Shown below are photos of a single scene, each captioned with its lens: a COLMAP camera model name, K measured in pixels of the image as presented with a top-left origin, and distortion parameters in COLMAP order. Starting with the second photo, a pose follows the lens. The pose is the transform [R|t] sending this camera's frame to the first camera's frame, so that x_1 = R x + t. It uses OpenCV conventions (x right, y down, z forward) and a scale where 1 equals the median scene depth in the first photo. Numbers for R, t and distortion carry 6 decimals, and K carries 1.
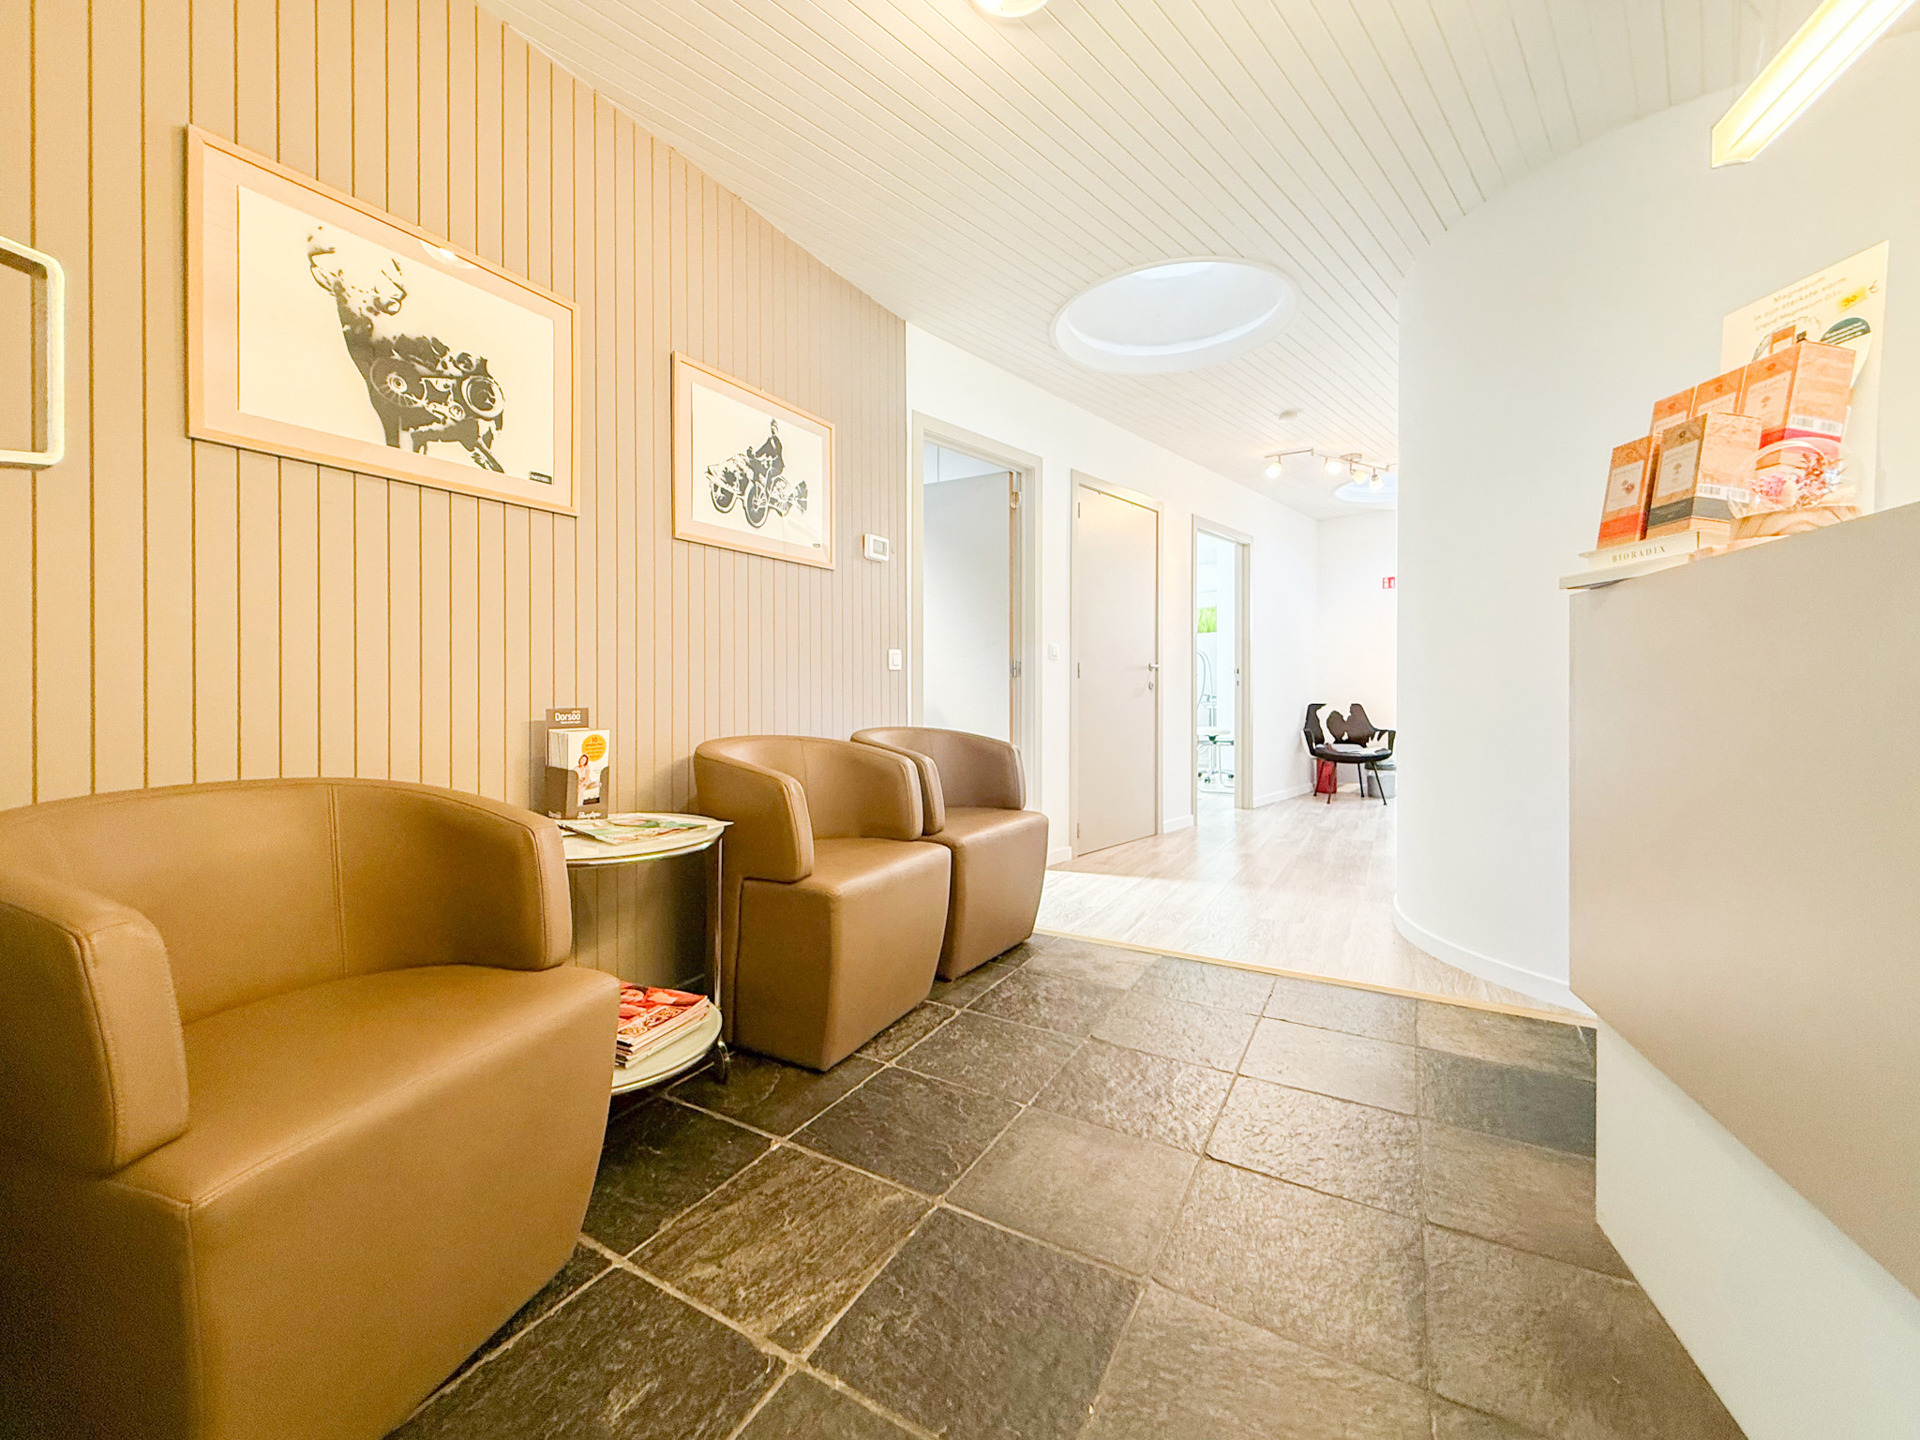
lens RADIAL K [[755.2, 0, 960.0], [0, 755.2, 720.0], [0, 0, 1]] dist [-0.000589, -0.000078]
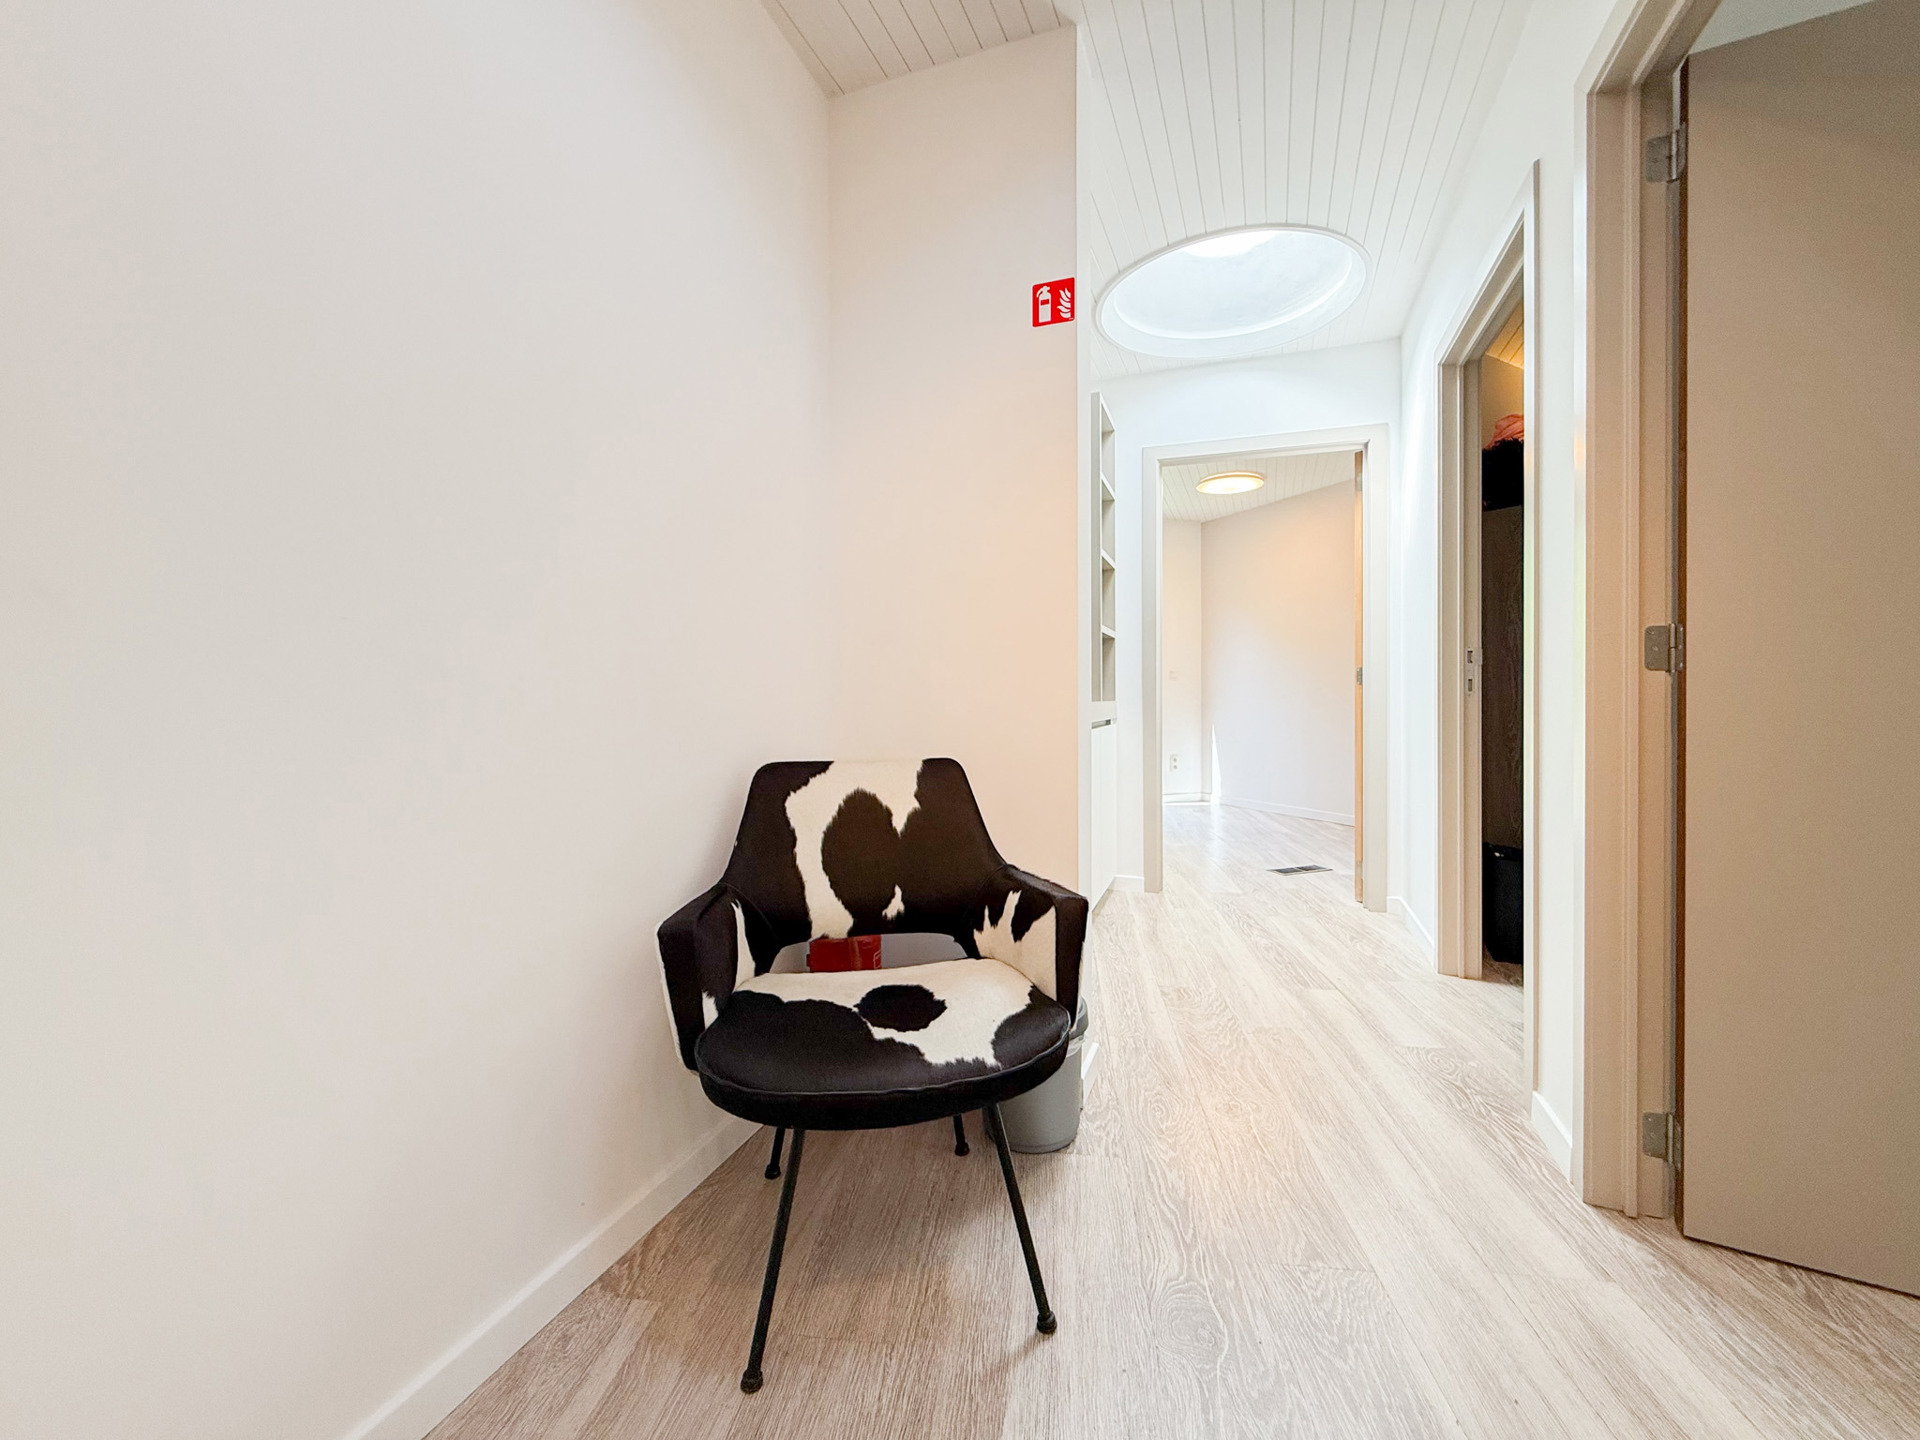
lens RADIAL K [[755.2, 0, 960.0], [0, 755.2, 720.0], [0, 0, 1]] dist [-0.000589, -0.000078]
pose [[0.908282, -0.003819, 0.418340, 0.428251], [0.003853, 0.999992, 0.000764, -0.035774], [-0.418340, 0.000917, 0.908290, 0.773714]]
